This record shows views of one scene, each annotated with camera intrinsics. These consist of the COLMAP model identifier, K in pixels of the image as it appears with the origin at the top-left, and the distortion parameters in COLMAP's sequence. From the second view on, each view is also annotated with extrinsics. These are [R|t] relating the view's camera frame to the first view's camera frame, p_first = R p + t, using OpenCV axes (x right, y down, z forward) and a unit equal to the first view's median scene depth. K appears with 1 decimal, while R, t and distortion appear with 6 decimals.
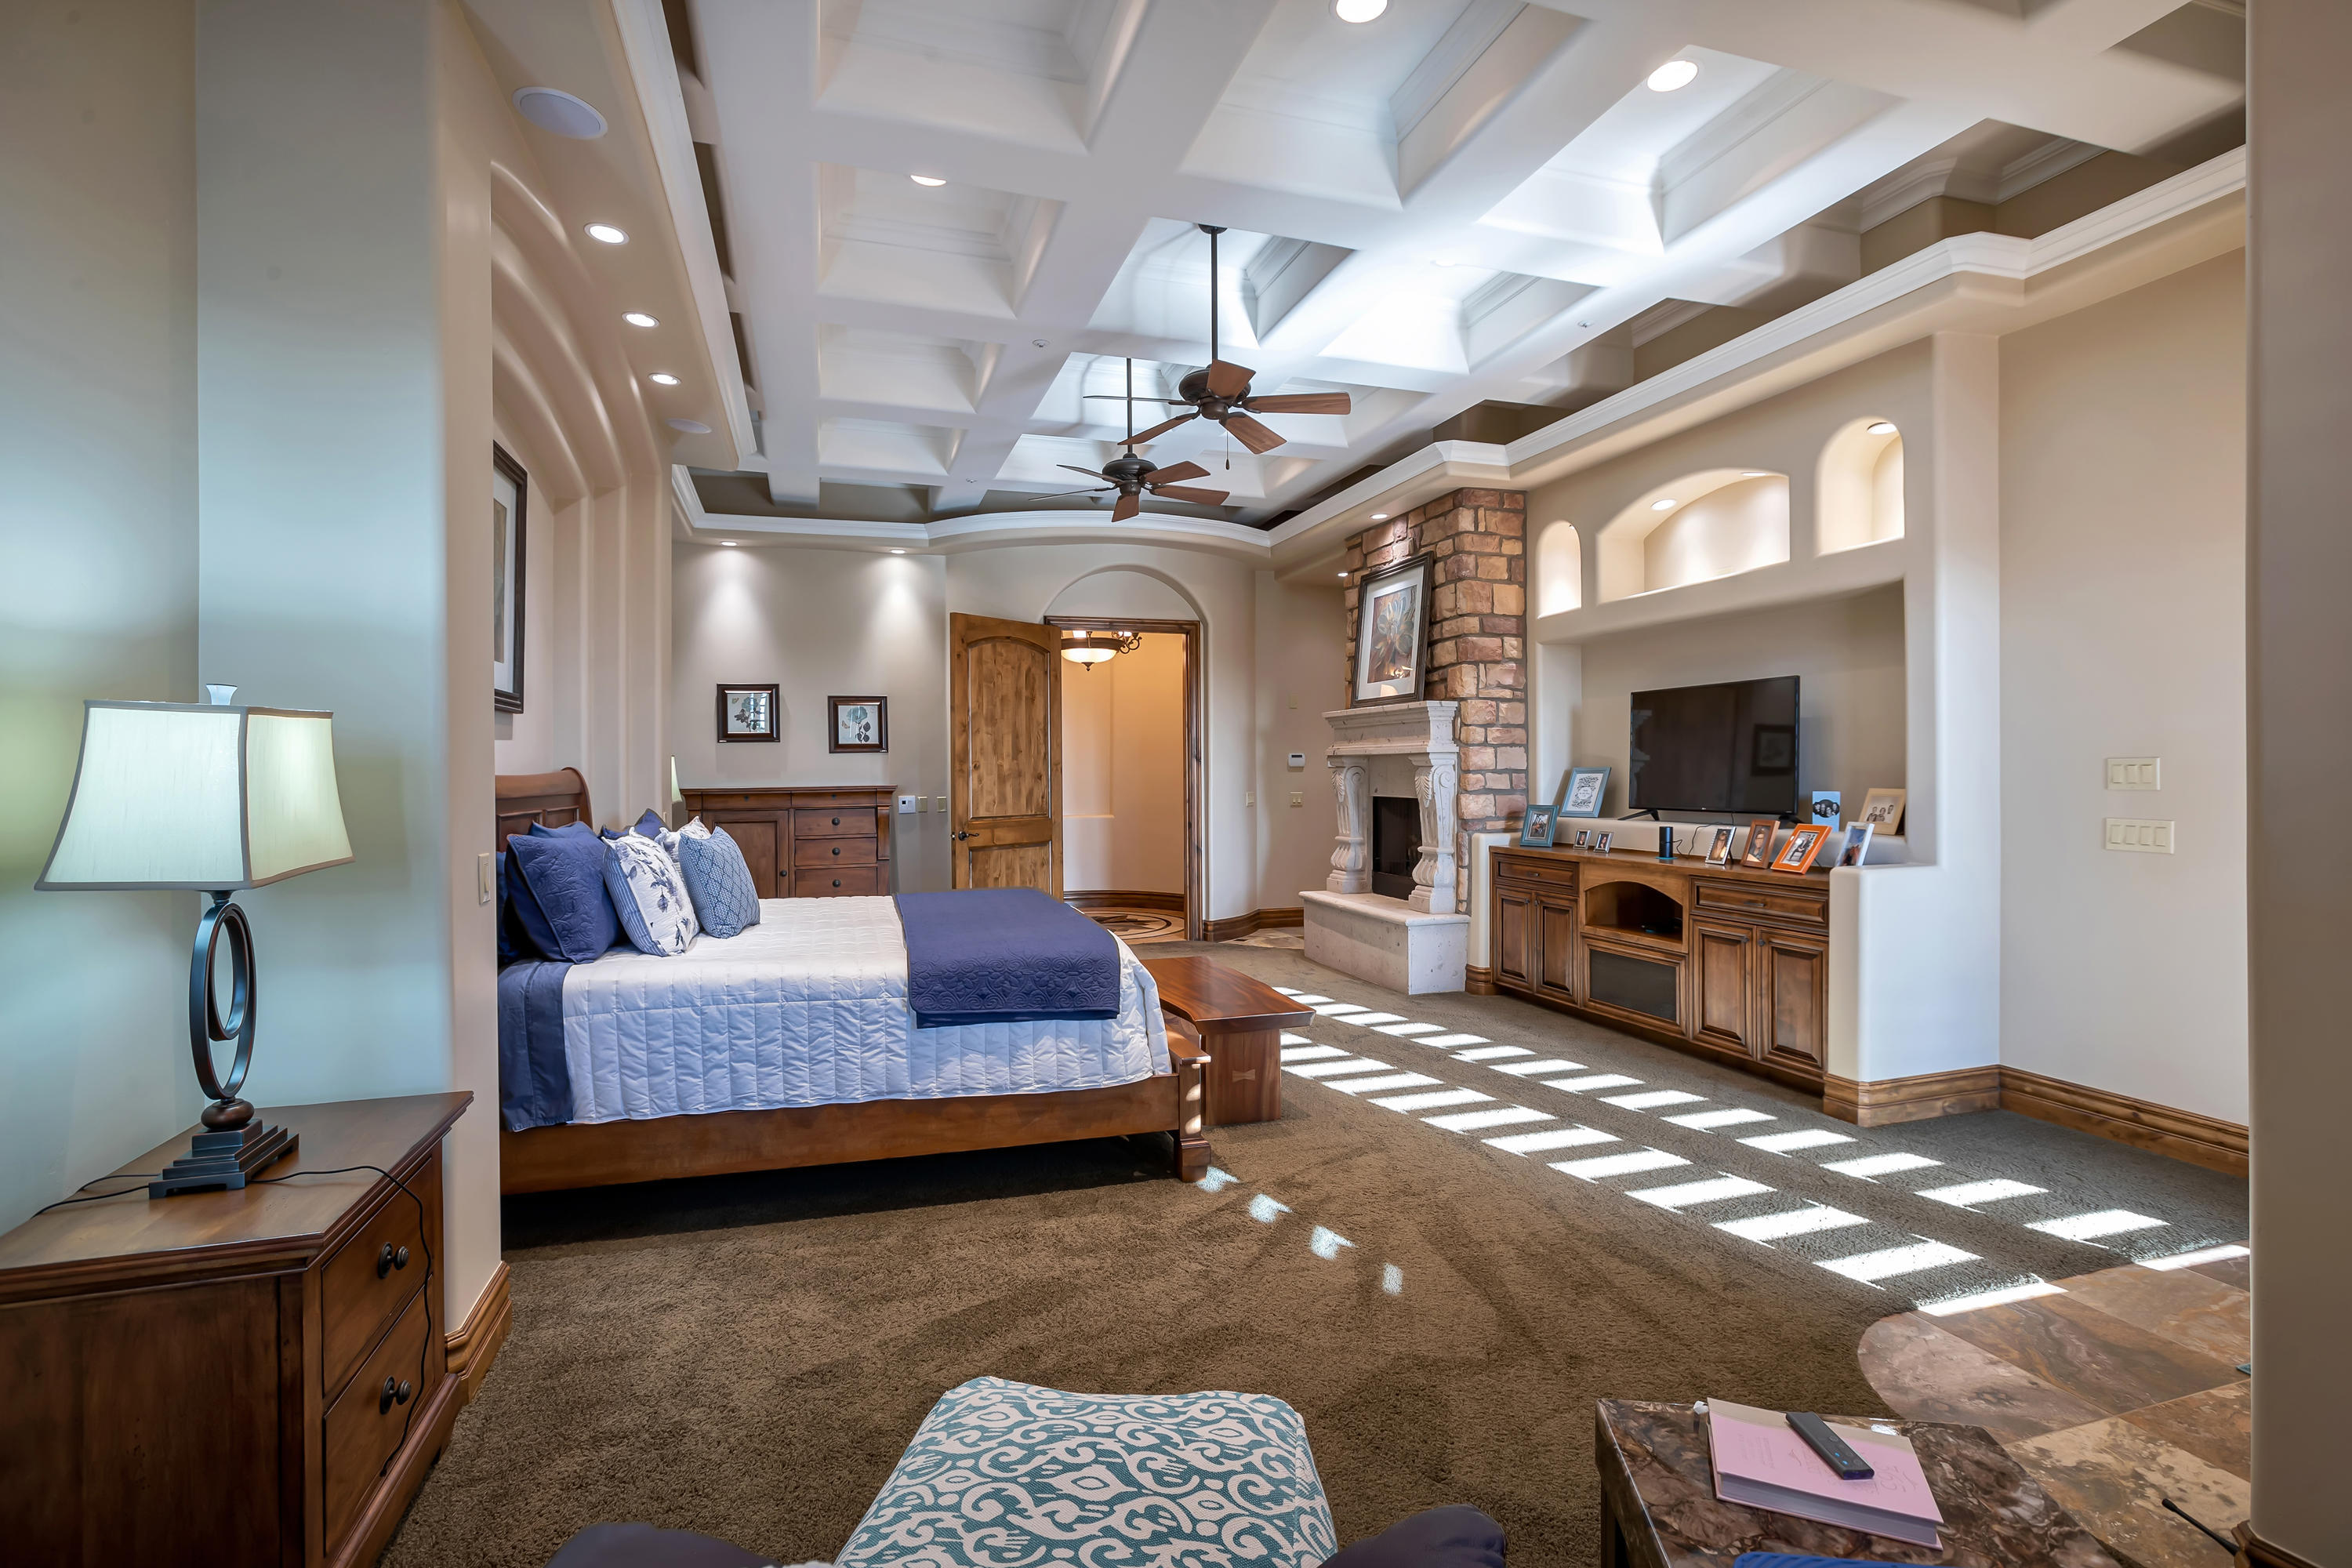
lens RADIAL K [[1105.9, 0, 1176.0], [0, 1105.9, 784.0], [0, 0, 1]] dist [-0.024610, 0.000269]
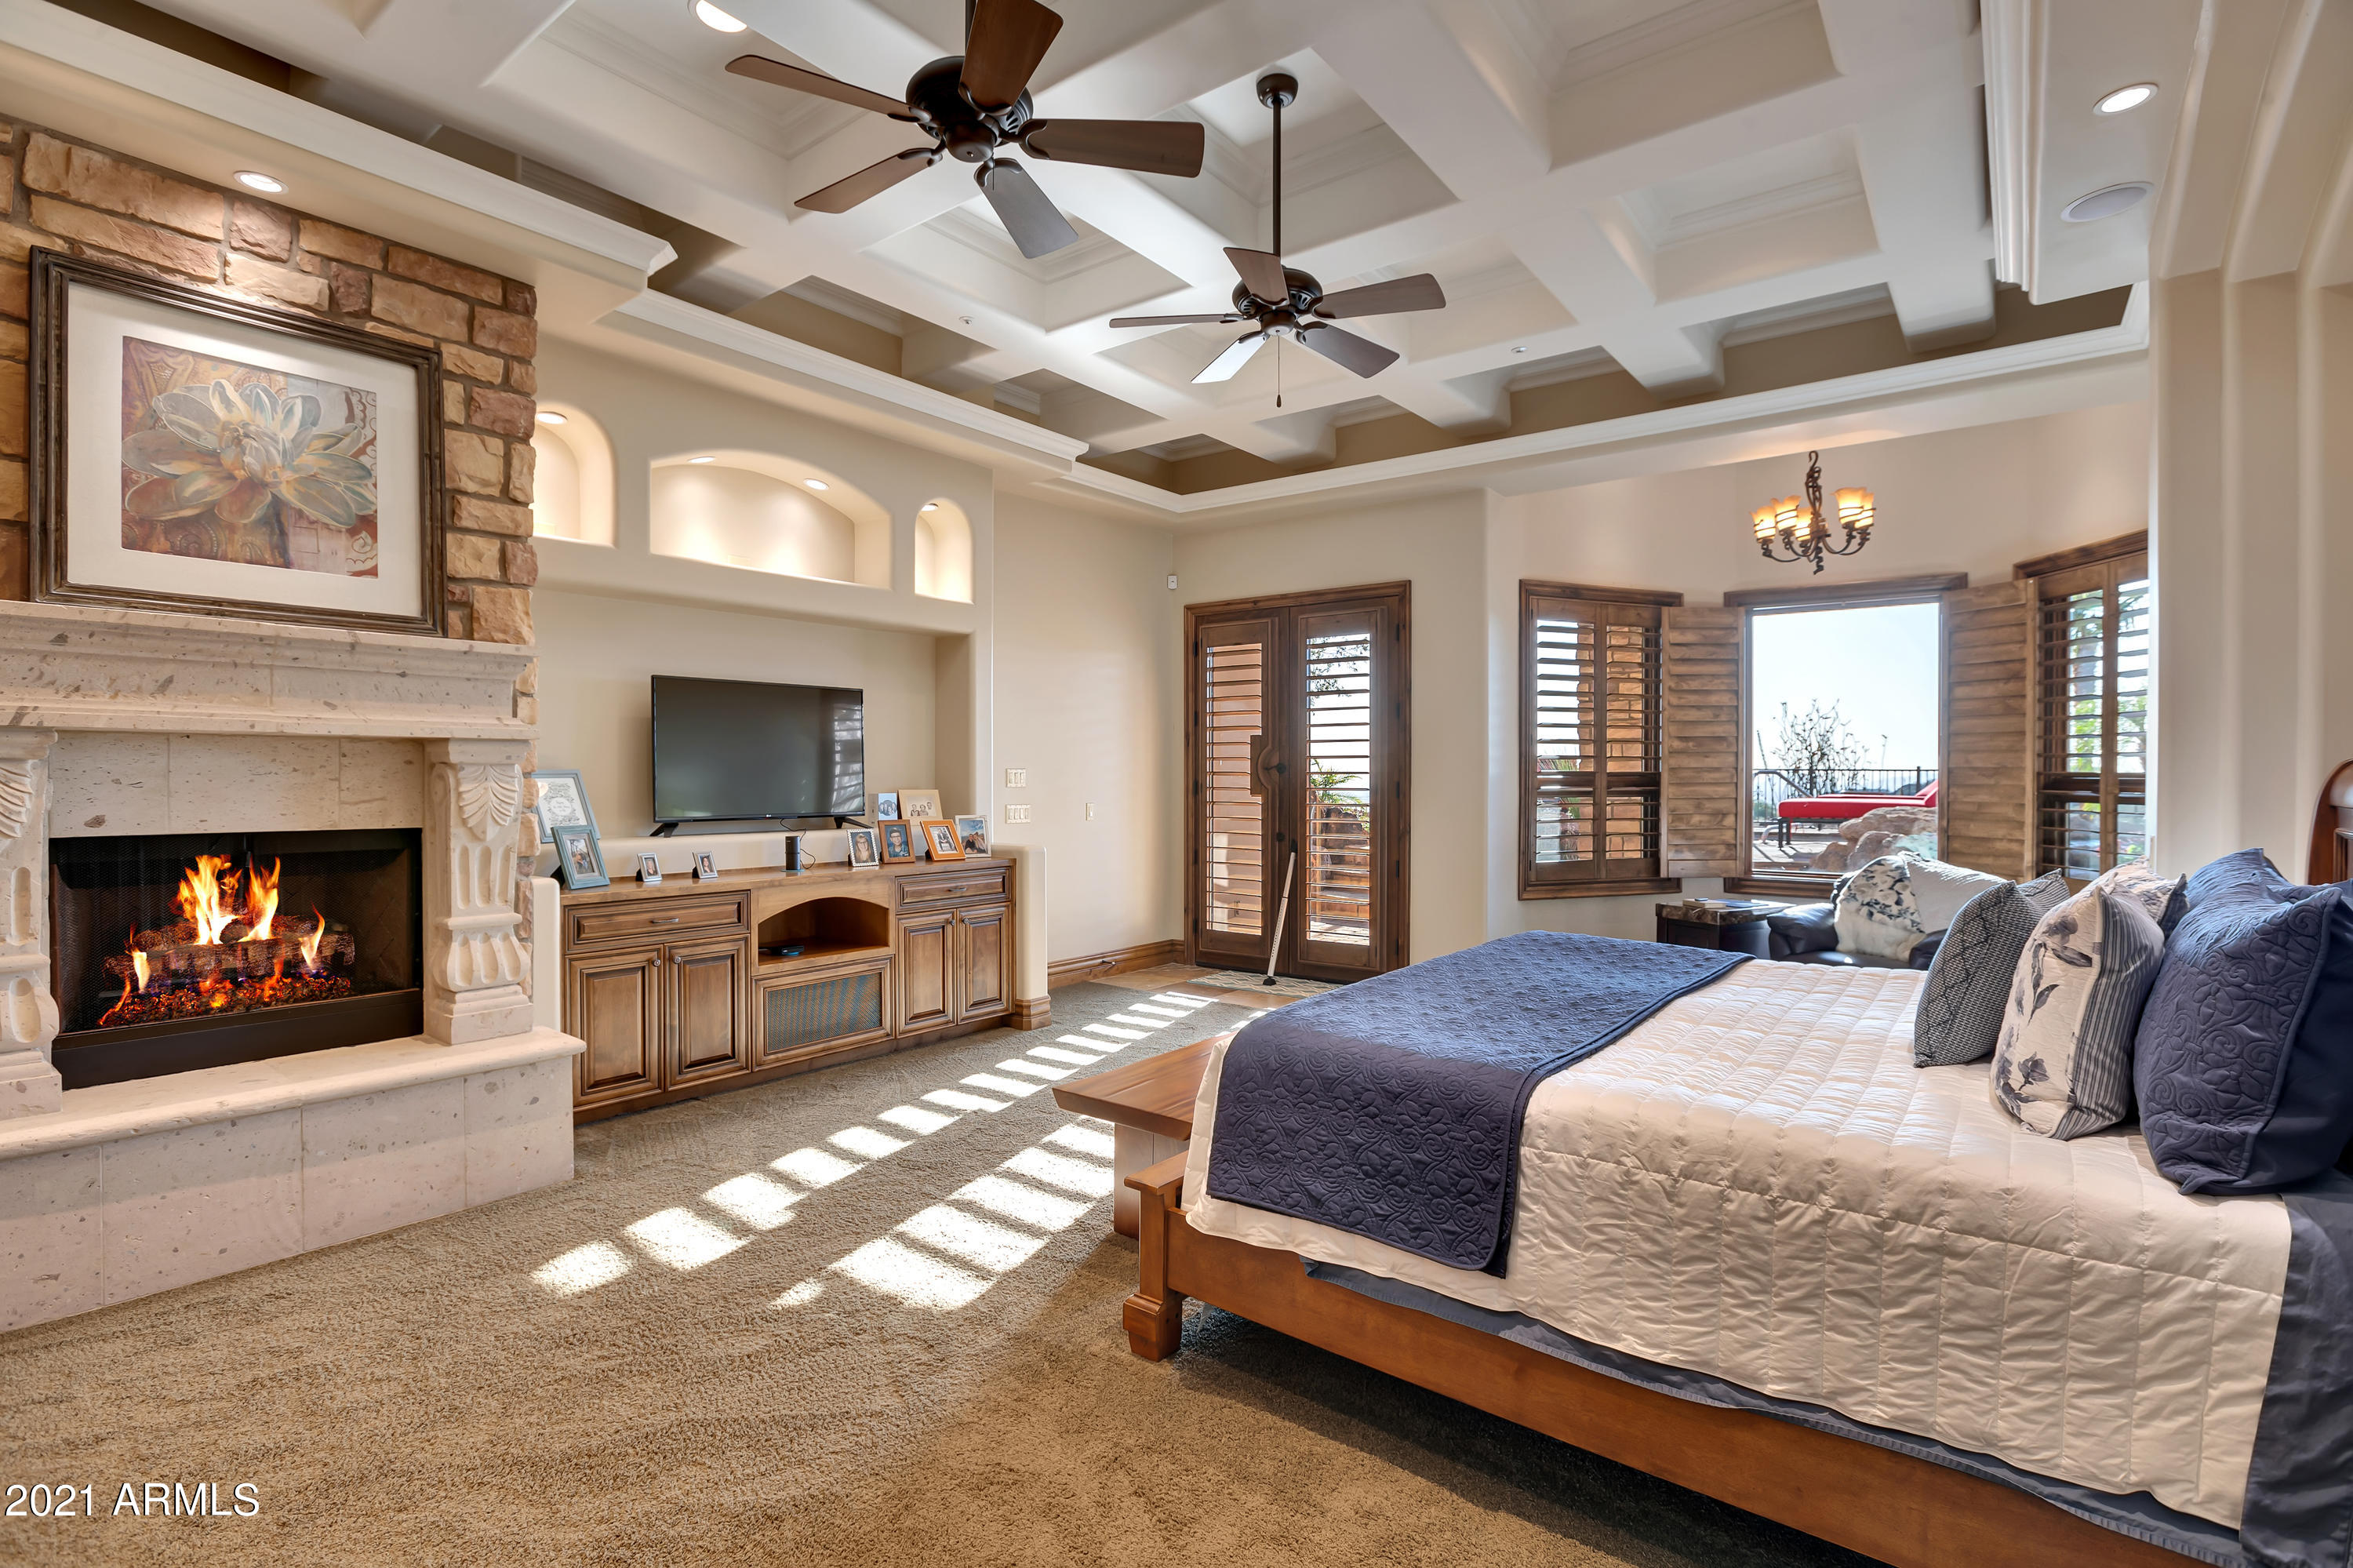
lens RADIAL K [[1106.4, 0, 1176.5], [0, 1106.4, 784.0], [0, 0, 1]] dist [-0.024610, 0.000269]
pose [[-0.569503, -0.000994, 0.821988, -0.333634], [0.009865, 0.999919, 0.008044, -0.006068], [-0.821930, 0.012690, -0.569448, 0.859642]]
